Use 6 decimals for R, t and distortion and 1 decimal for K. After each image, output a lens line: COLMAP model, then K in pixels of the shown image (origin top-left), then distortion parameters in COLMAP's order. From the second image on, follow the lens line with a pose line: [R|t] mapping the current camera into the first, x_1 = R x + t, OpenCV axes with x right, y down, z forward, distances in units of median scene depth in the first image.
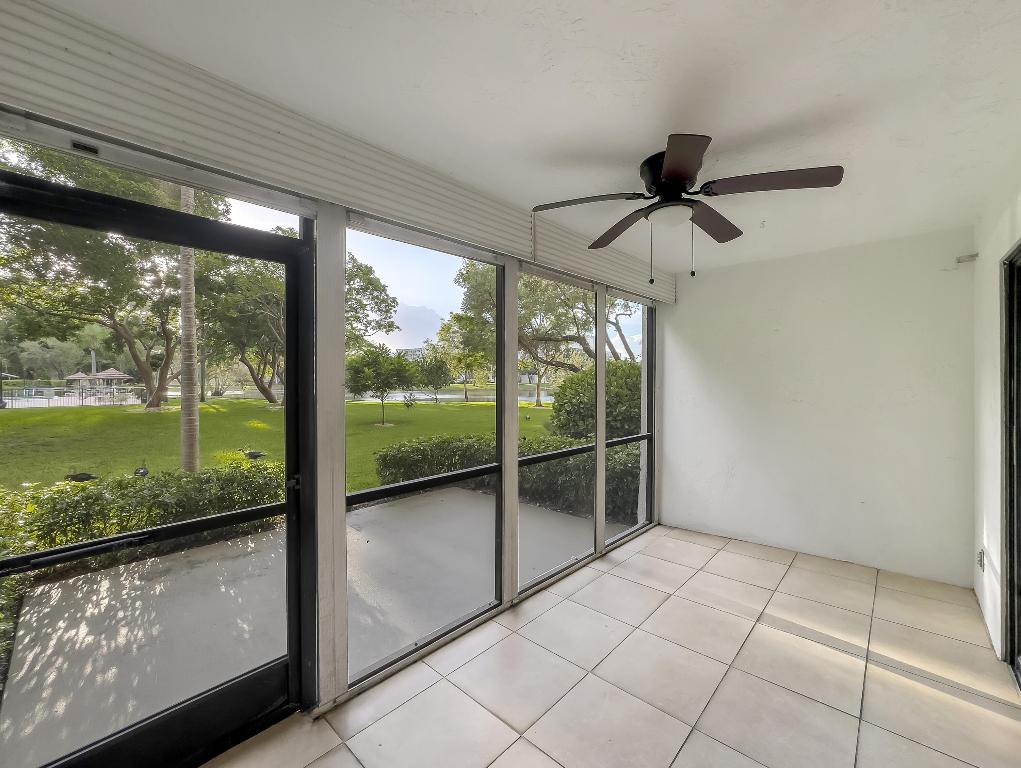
lens RADIAL K [[426.5, 0, 508.7], [0, 426.5, 392.8], [0, 0, 1]] dist [-0.045236, 0.018299]
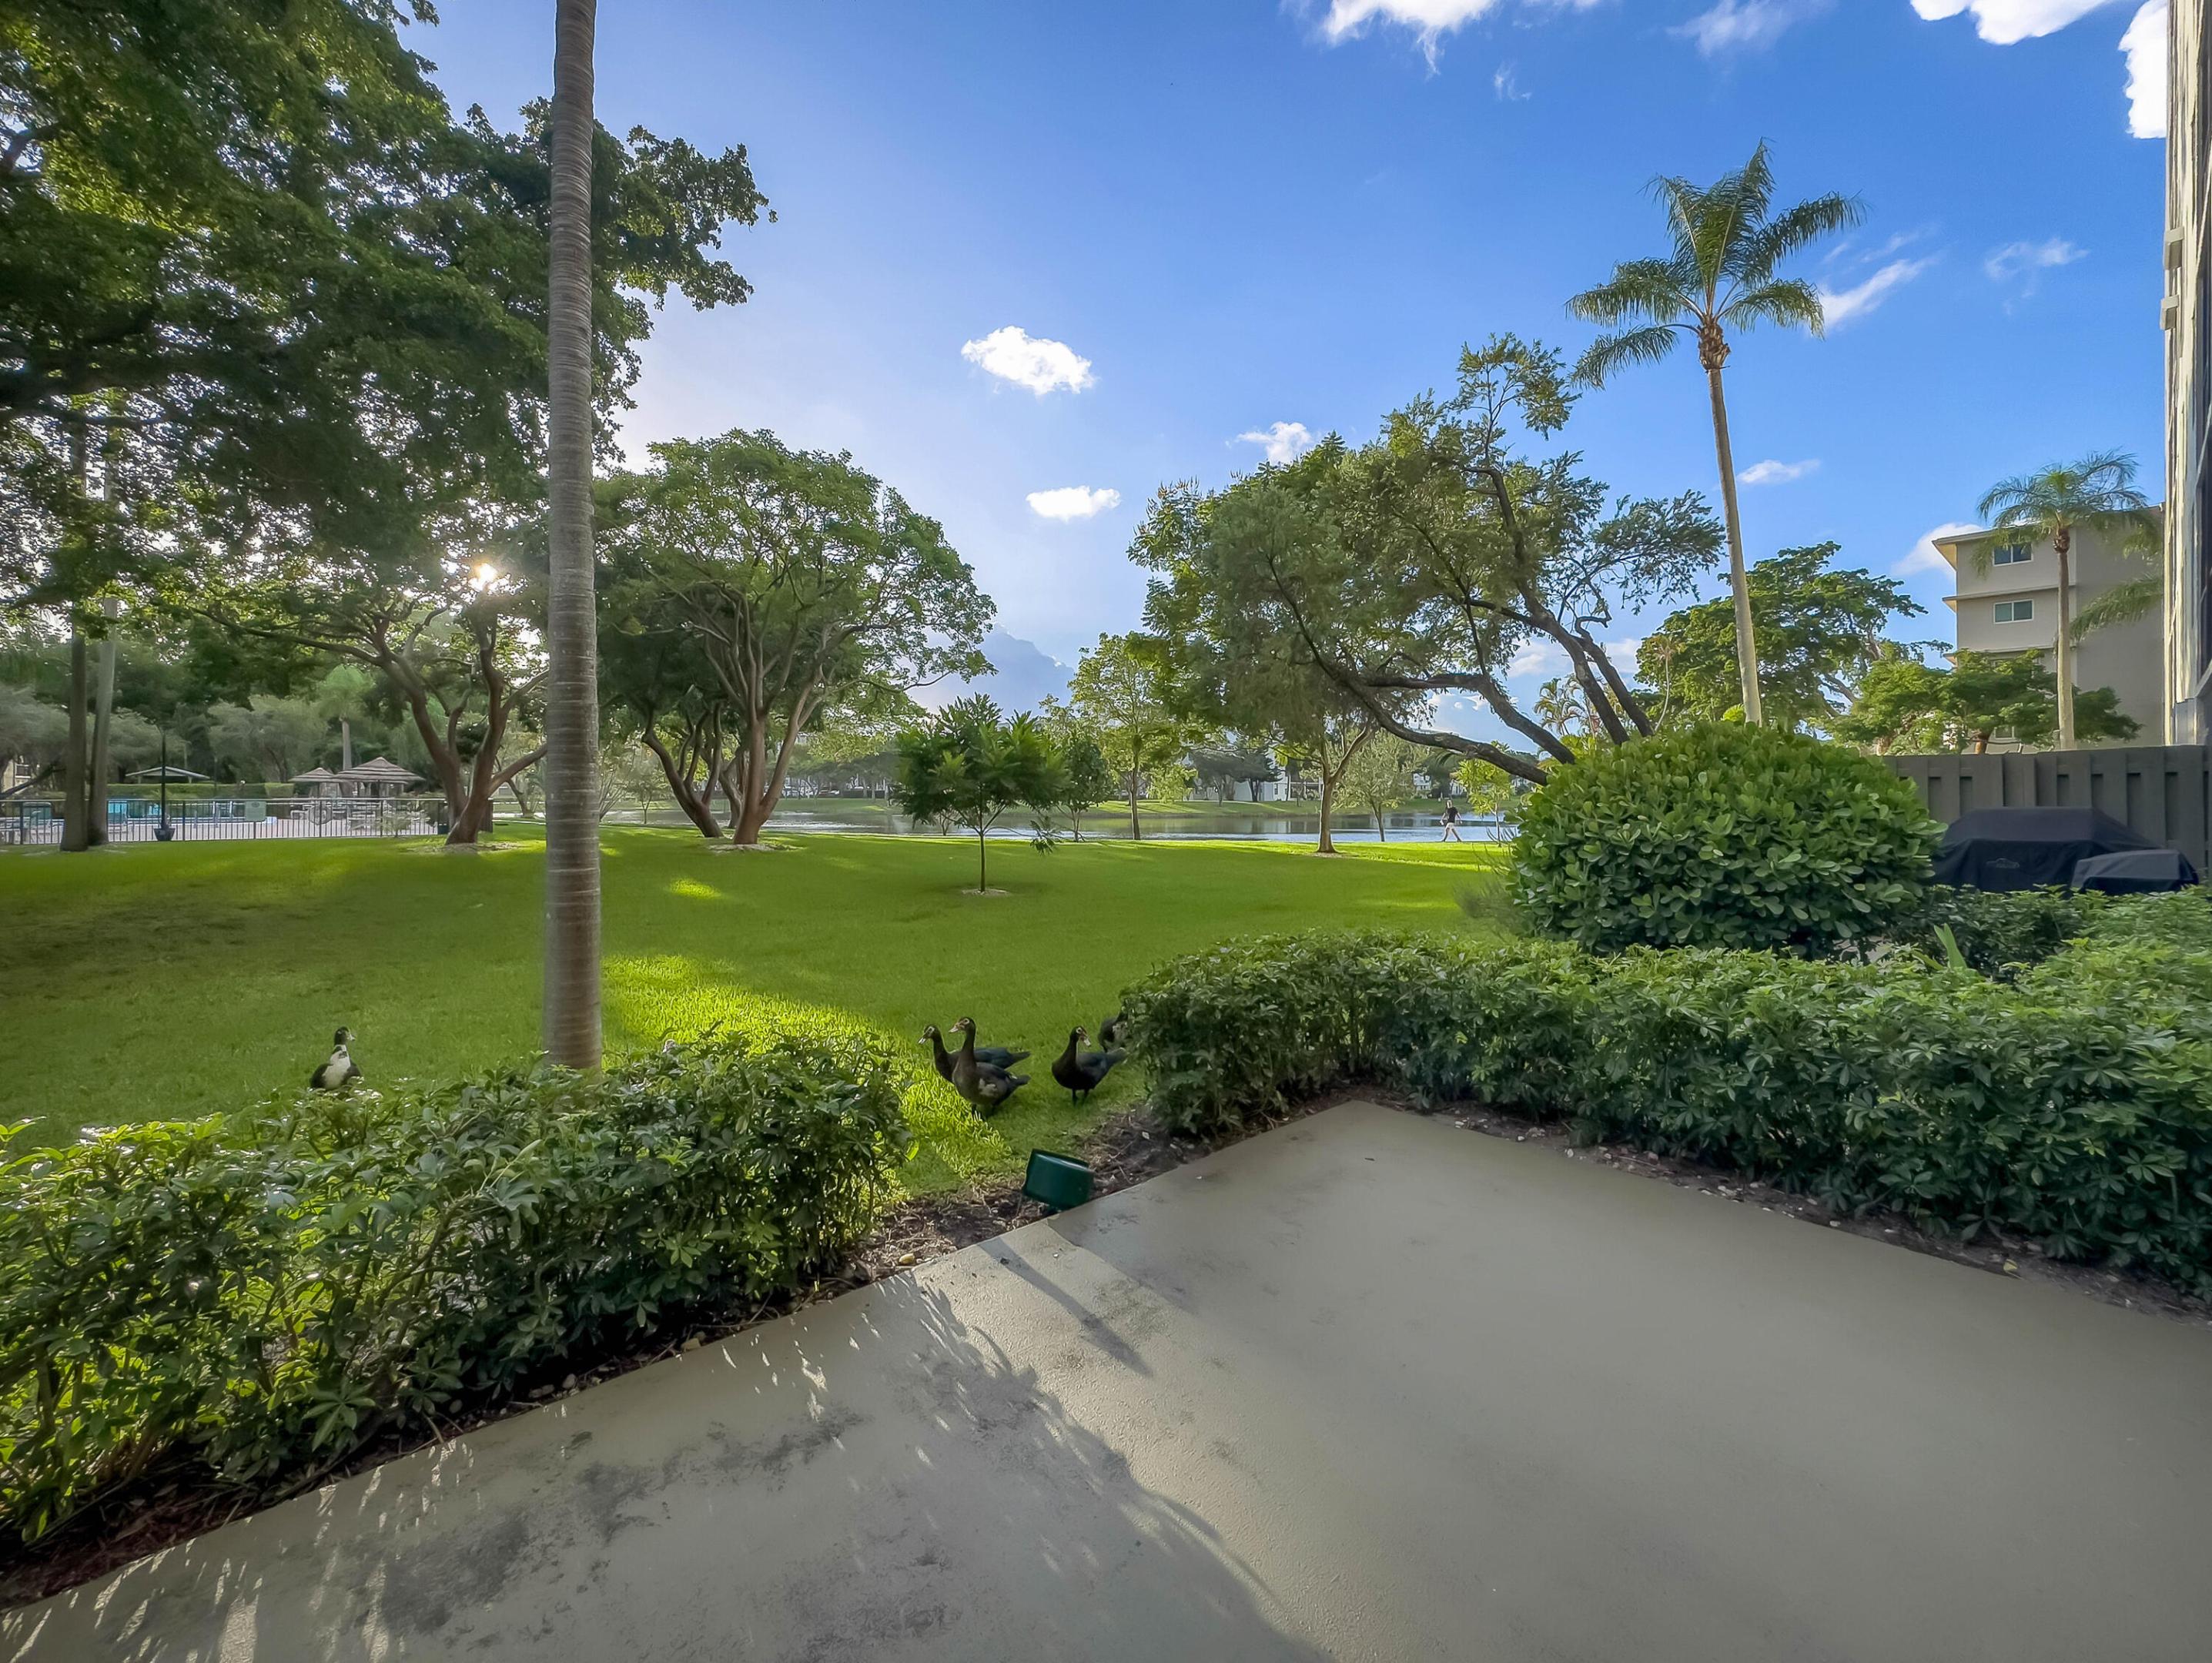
lens RADIAL K [[933.8, 0, 1094.9], [0, 933.8, 823.0], [0, 0, 1]] dist [-0.048185, 0.020430]
pose [[0.994662, 0.009930, -0.102712, -0.067277], [-0.009853, 0.999951, 0.001255, 0.004466], [0.102720, -0.000236, 0.994710, 0.079782]]
